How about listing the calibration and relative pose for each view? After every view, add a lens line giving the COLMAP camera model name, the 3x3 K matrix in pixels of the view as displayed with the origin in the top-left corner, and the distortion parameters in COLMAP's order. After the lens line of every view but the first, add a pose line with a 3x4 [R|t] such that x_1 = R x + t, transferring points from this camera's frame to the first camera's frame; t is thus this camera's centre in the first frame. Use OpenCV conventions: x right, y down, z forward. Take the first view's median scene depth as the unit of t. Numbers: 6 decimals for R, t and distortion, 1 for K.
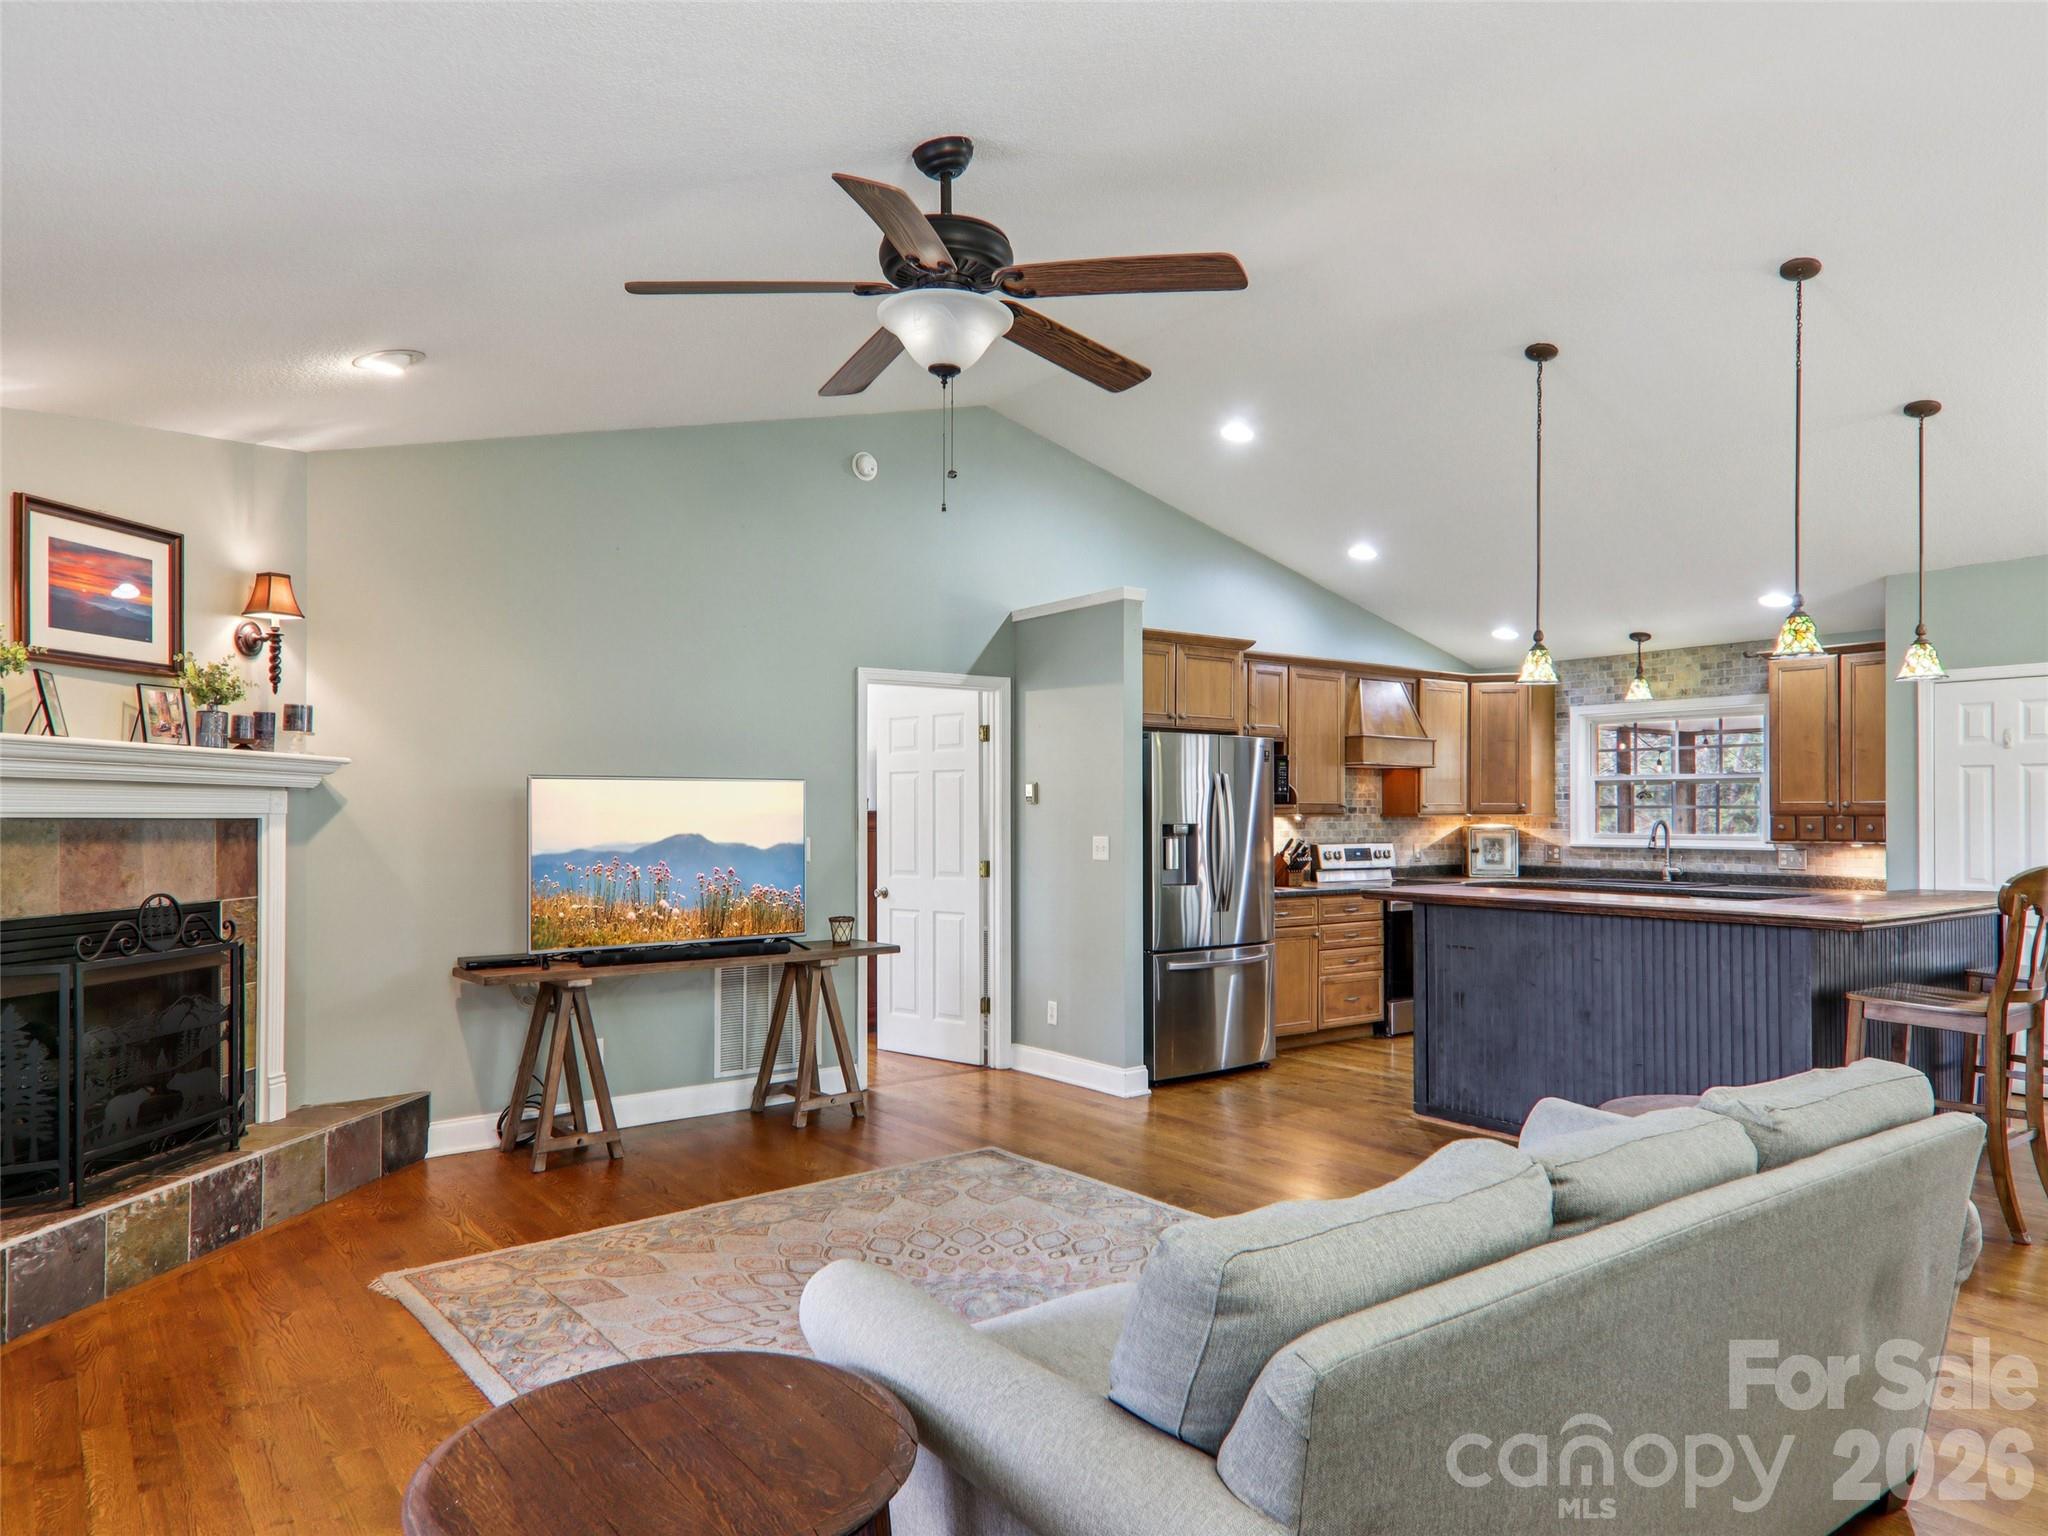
lens RADIAL K [[1343.8, 0, 1016.7], [0, 1343.8, 832.6], [0, 0, 1]] dist [0.025164, -0.001120]
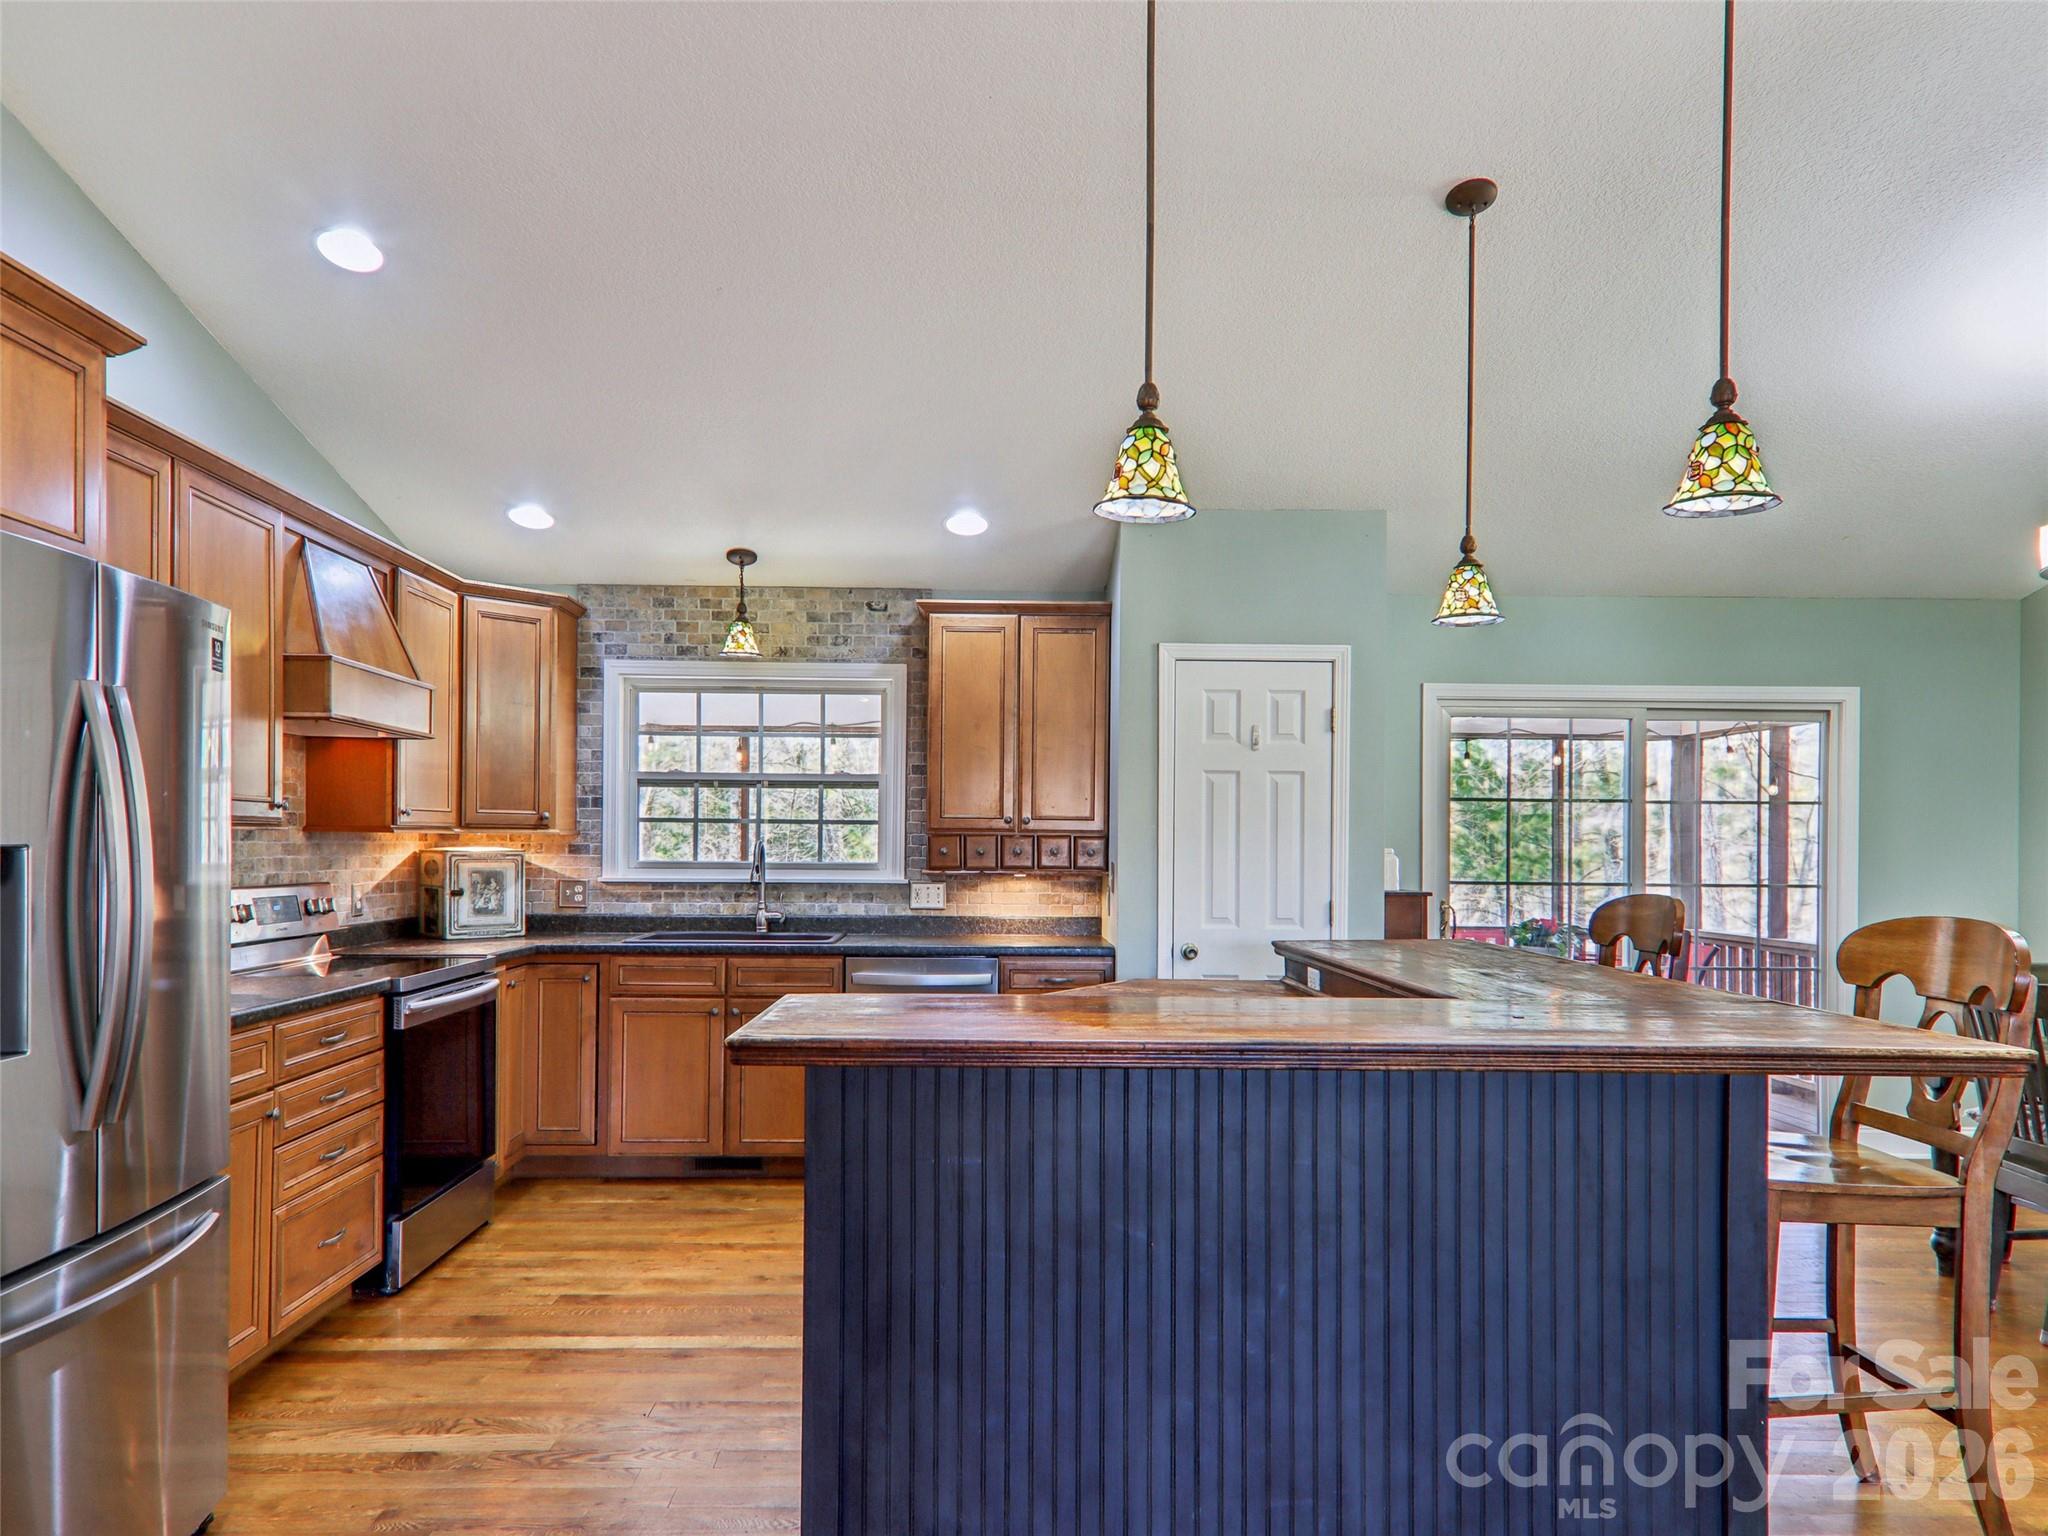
lens RADIAL K [[1343.8, 0, 1016.7], [0, 1343.8, 832.6], [0, 0, 1]] dist [0.025164, -0.001120]
pose [[0.582546, 0.009034, 0.812747, 0.018852], [0.004738, 0.999884, -0.014510, -0.003826], [-0.812784, 0.012303, 0.582435, 0.664055]]
